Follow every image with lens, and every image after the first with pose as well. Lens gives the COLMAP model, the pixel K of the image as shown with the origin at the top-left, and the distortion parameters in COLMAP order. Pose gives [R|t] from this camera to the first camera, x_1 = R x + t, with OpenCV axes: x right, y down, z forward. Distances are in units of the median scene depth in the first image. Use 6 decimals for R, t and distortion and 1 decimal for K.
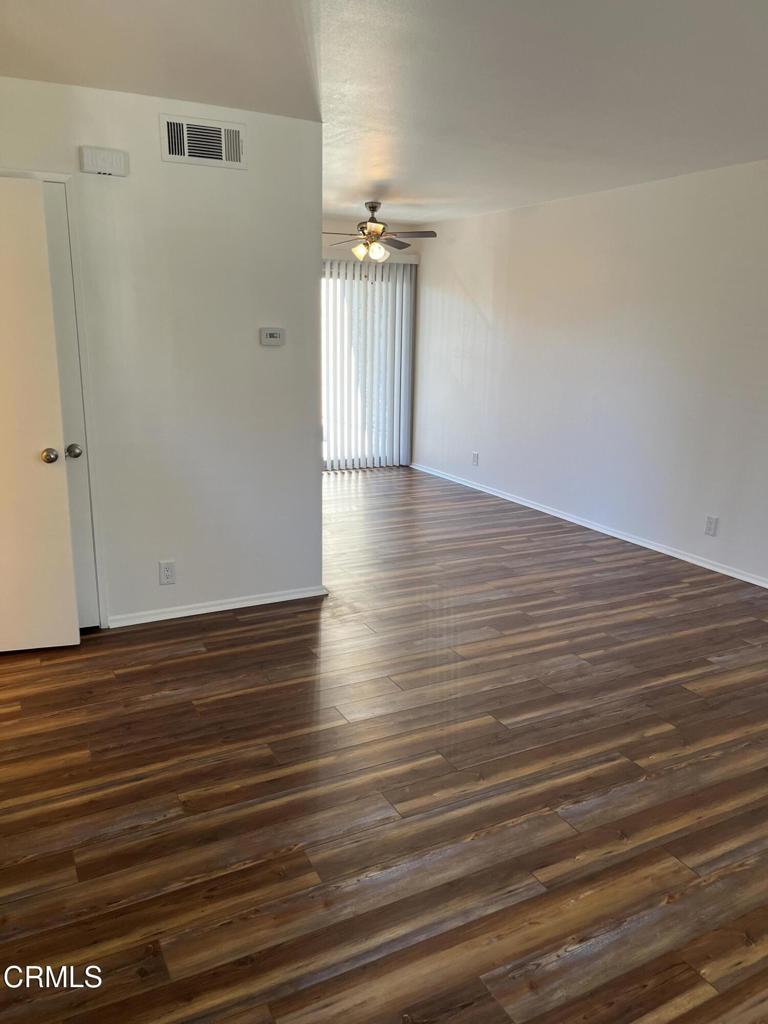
lens RADIAL K [[778.4, 0, 388.7], [0, 778.4, 513.4], [0, 0, 1]] dist [0.037495, -0.057530]
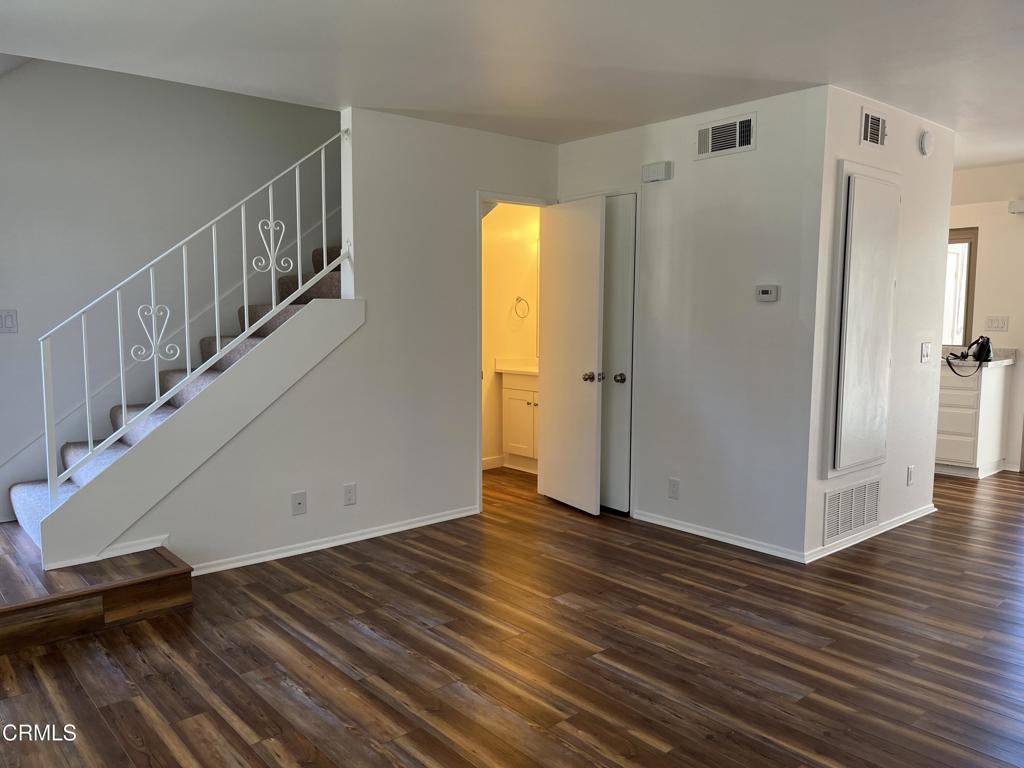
lens RADIAL K [[778.4, 0, 512.2], [0, 778.4, 385.2], [0, 0, 1]] dist [0.037495, -0.057530]
pose [[0.223072, 0.081169, -0.971417, 0.943511], [-0.225462, 0.973802, 0.029594, -0.067786], [0.948370, 0.212416, 0.235529, 0.515944]]
